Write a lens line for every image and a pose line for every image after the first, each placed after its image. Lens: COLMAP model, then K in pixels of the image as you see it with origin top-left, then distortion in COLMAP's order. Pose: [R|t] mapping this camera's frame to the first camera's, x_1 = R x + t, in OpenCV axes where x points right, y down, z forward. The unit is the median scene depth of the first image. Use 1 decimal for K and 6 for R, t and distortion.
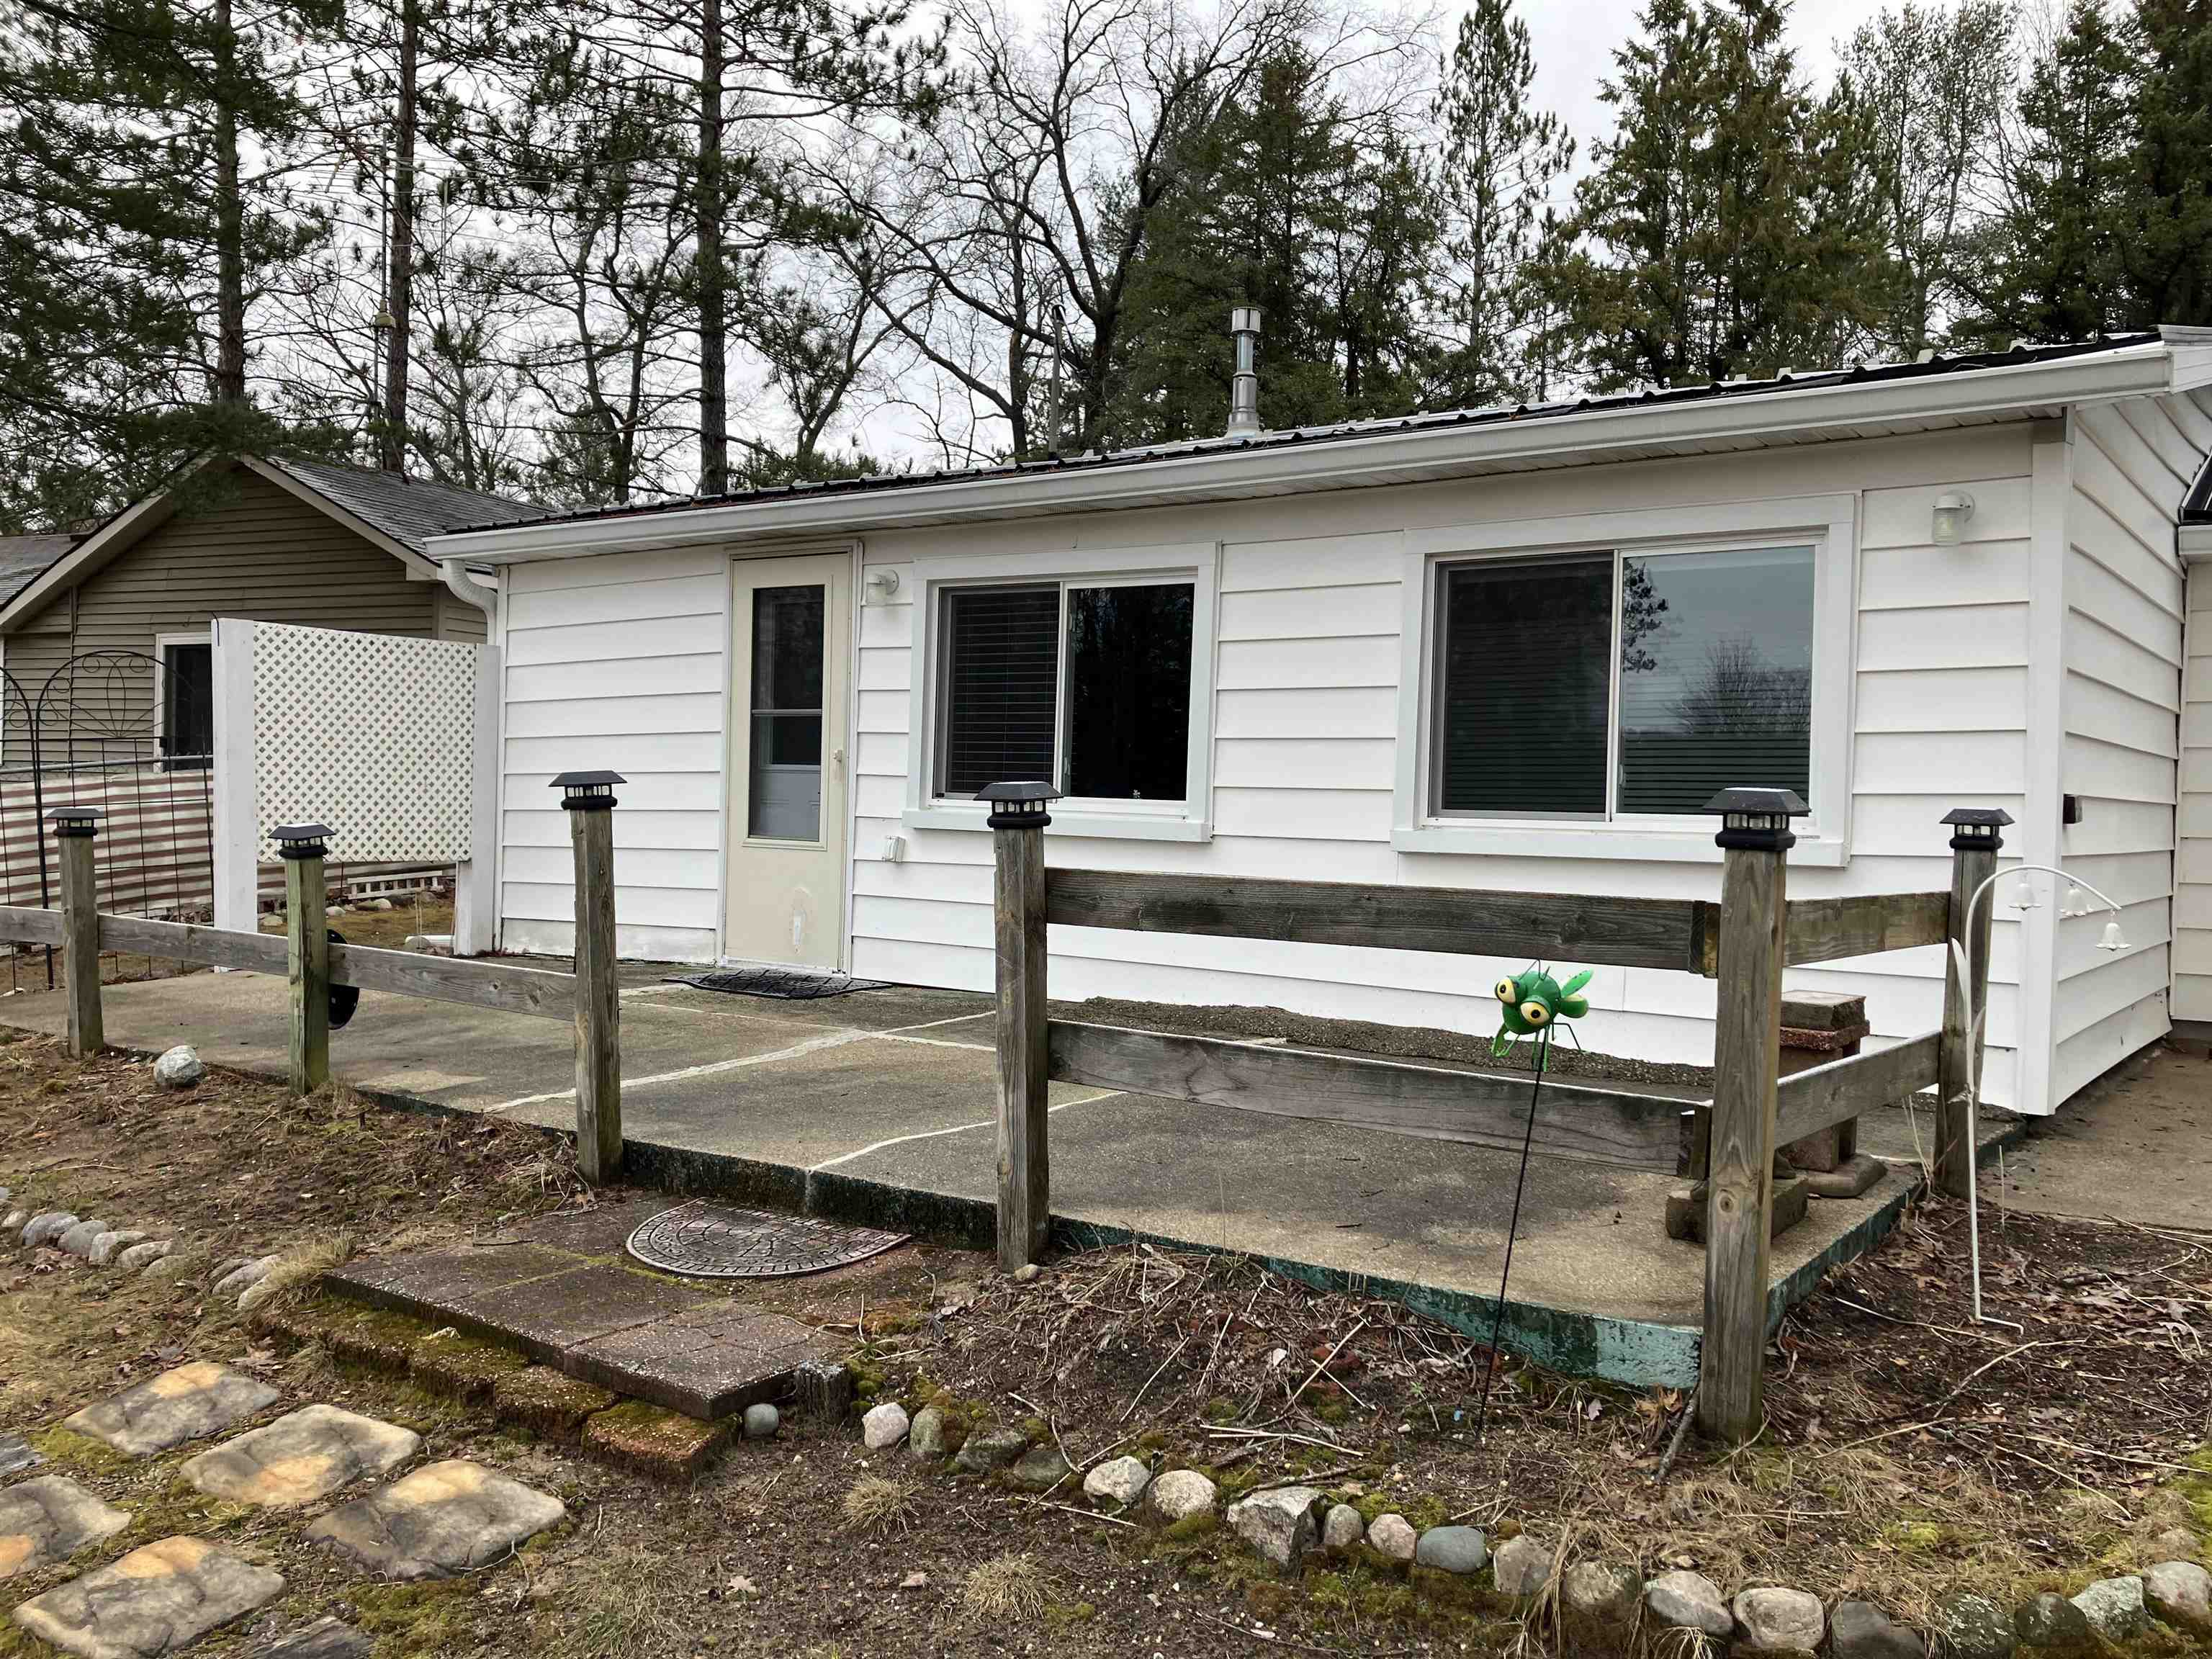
lens RADIAL K [[1864.8, 0, 1106.0], [0, 1864.8, 829.5], [0, 0, 1]] dist [-0.007581, -0.003553]
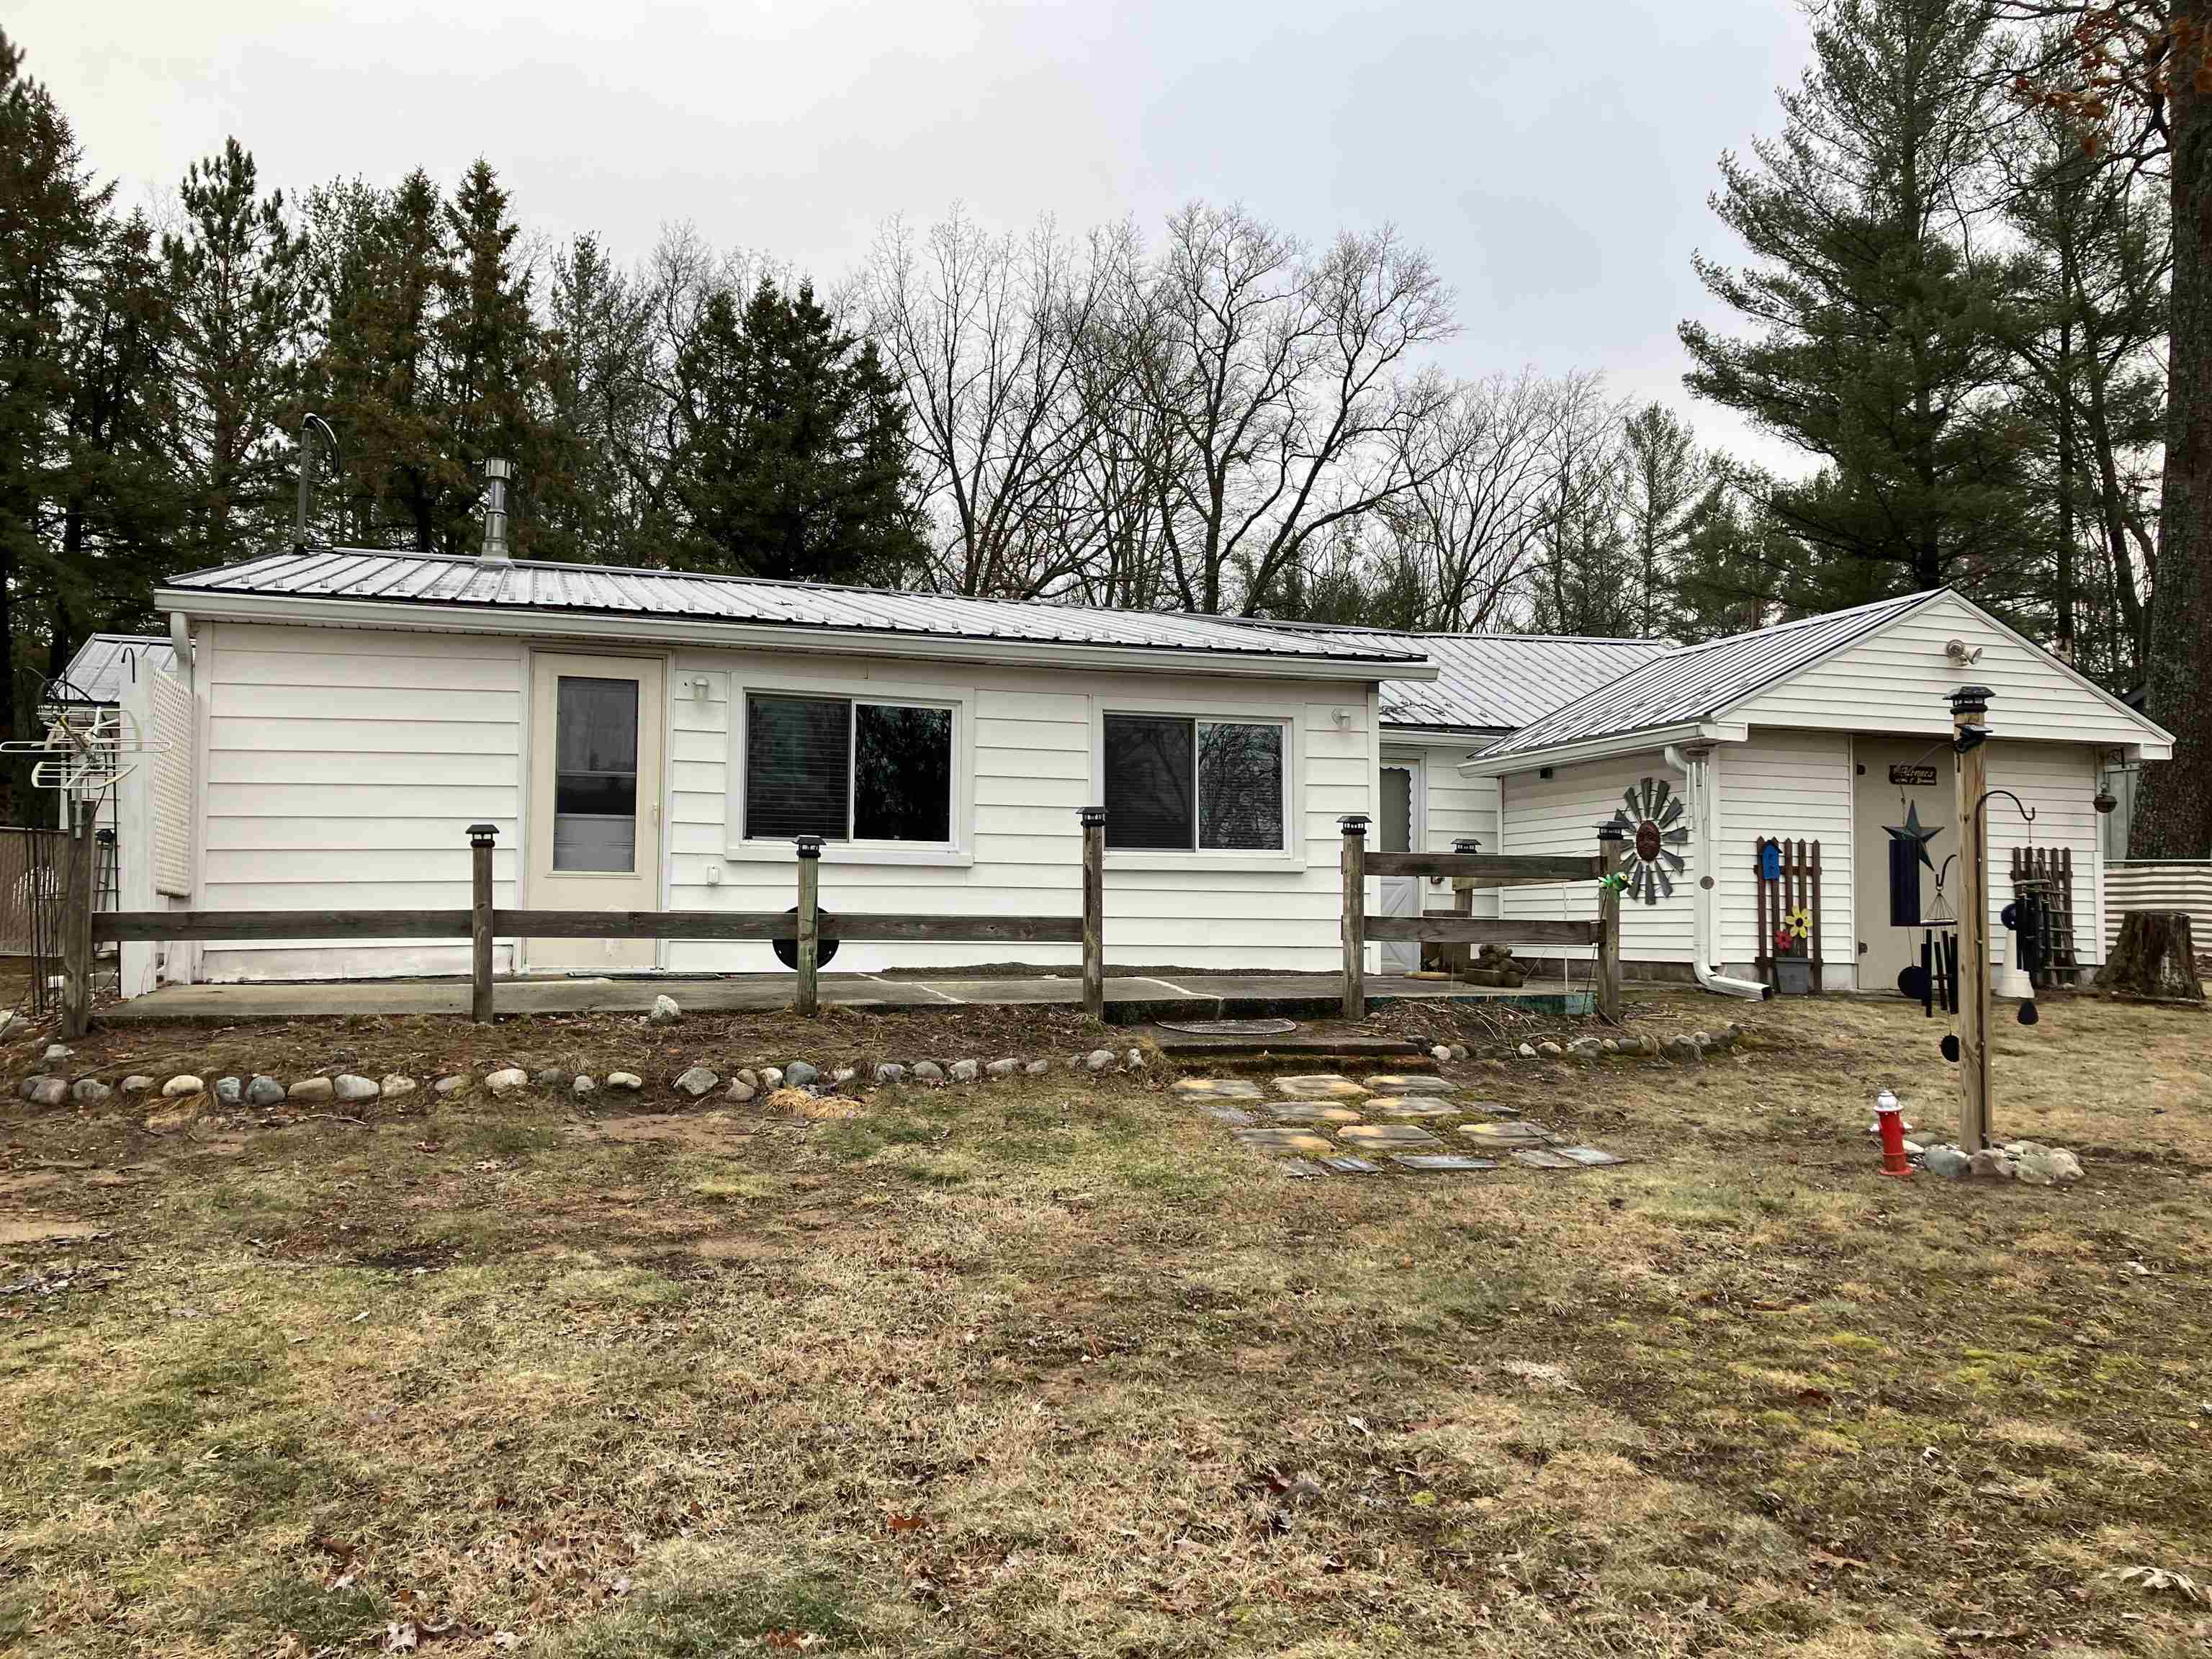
lens RADIAL K [[1864.8, 0, 1106.0], [0, 1864.8, 829.5], [0, 0, 1]] dist [-0.007581, -0.003553]
pose [[0.589831, 0.028329, 0.807030, -1.097065], [0.017202, 0.998717, -0.047630, 0.049790], [-0.807343, 0.041977, 0.588587, -0.068133]]
